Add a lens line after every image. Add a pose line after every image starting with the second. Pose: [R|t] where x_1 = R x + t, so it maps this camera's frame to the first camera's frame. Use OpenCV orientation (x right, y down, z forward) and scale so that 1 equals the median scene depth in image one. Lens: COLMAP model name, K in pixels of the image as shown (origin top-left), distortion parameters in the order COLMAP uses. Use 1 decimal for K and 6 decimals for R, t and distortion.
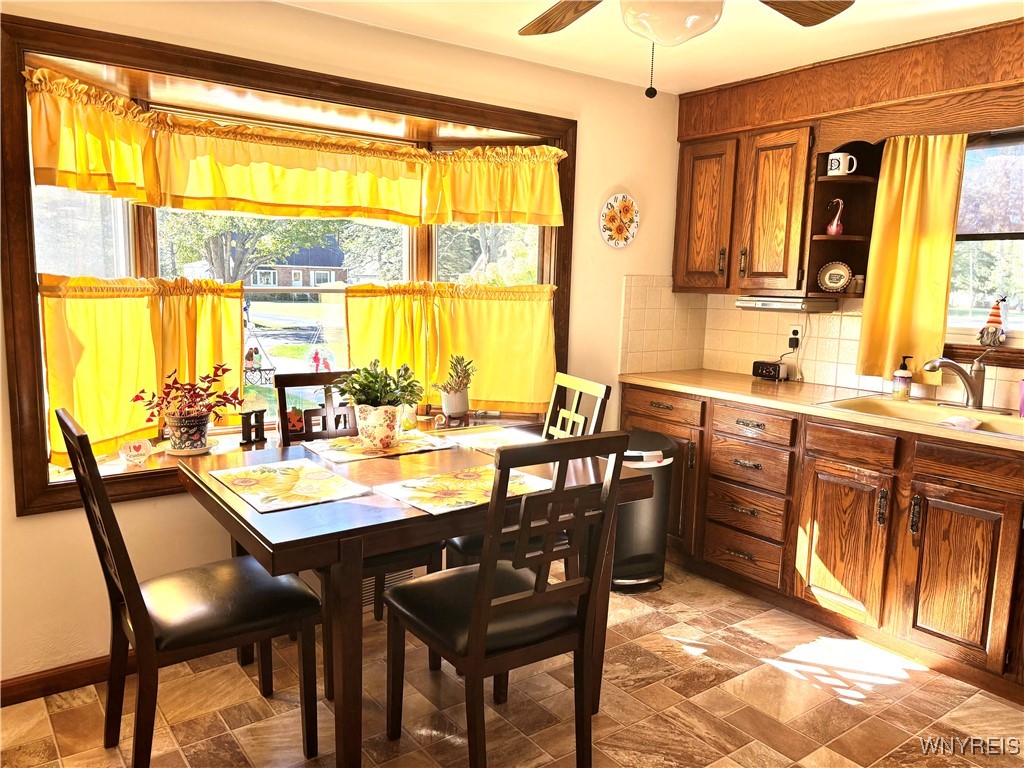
lens RADIAL K [[780.1, 0, 512.0], [0, 780.1, 384.0], [0, 0, 1]] dist [0.054775, -0.002703]
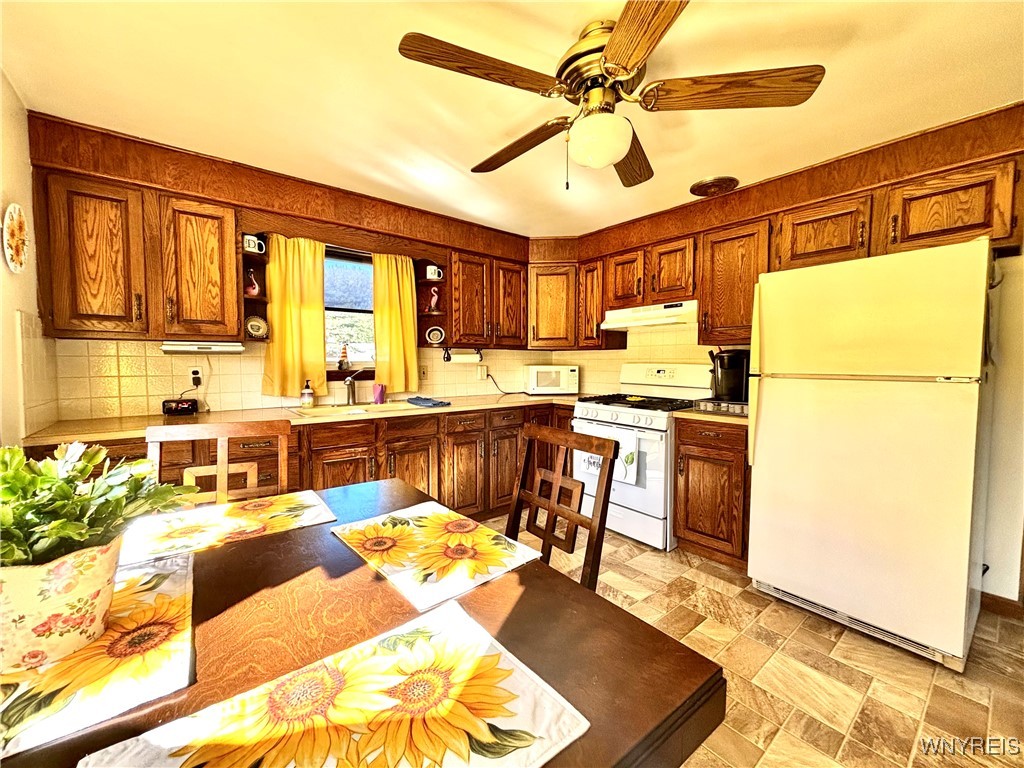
lens RADIAL K [[411.9, 0, 512.0], [0, 411.9, 384.0], [0, 0, 1]] dist [-0.000853, -0.000093]
pose [[-0.030672, -0.079390, 0.996372, -0.328629], [0.135850, 0.987259, 0.082846, -0.039926], [-0.990255, 0.137898, -0.019496, 0.613609]]
